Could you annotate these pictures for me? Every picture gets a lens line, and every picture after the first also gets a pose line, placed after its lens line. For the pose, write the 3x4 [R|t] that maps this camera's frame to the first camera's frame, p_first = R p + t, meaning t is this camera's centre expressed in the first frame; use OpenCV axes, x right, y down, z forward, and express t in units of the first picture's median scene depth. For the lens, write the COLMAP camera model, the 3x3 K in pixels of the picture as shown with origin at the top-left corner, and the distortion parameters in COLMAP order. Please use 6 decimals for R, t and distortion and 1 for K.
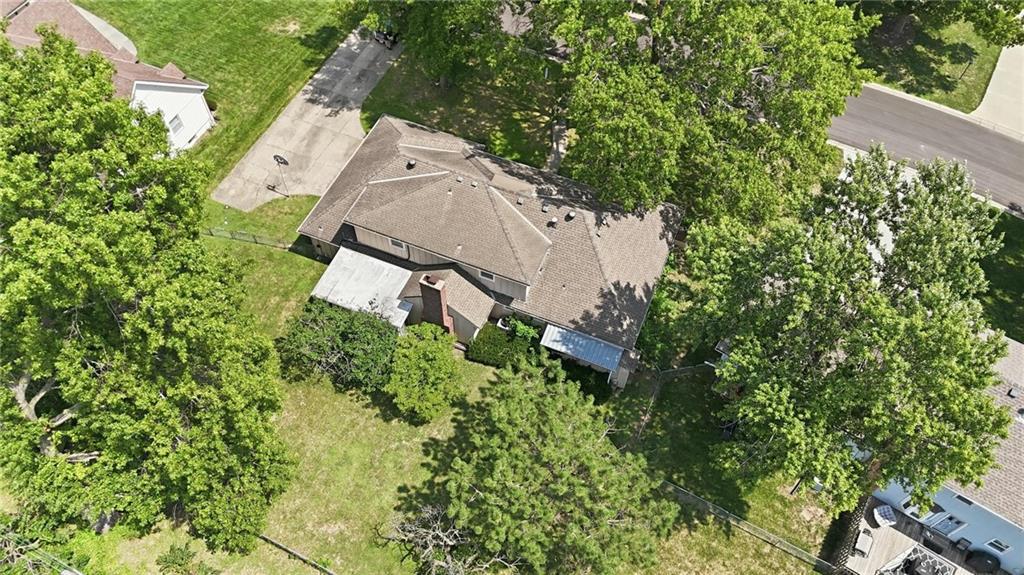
lens RADIAL K [[744.1, 0, 514.6], [0, 744.1, 281.4], [0, 0, 1]] dist [0.001683, -0.003092]
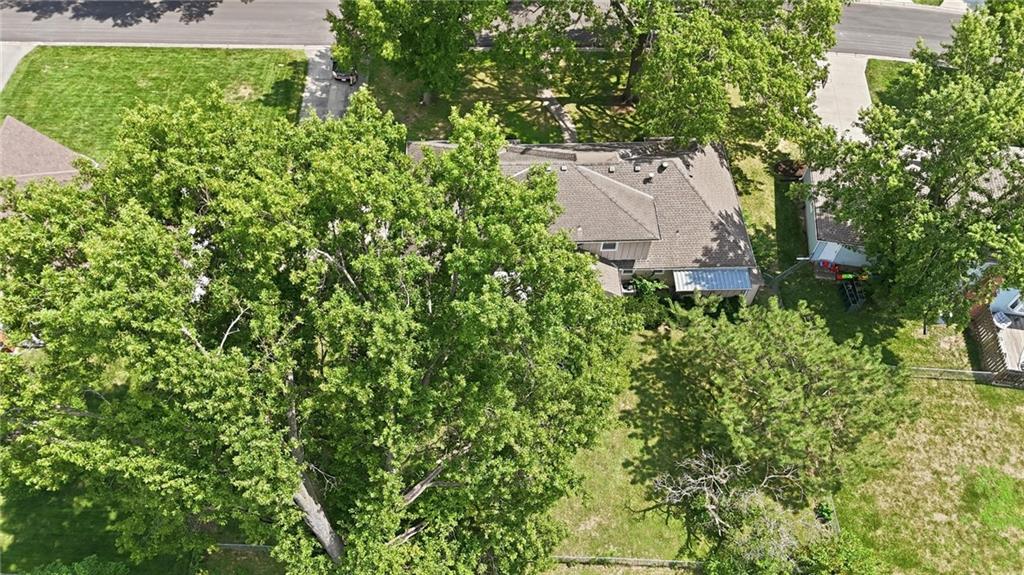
lens RADIAL K [[744.1, 0, 511.7], [0, 744.1, 294.1], [0, 0, 1]] dist [0.001683, -0.003092]
pose [[0.911409, -0.343323, 0.226855, -0.419829], [0.343154, 0.938363, 0.041475, -0.035622], [-0.227111, 0.040045, 0.973045, 0.026340]]
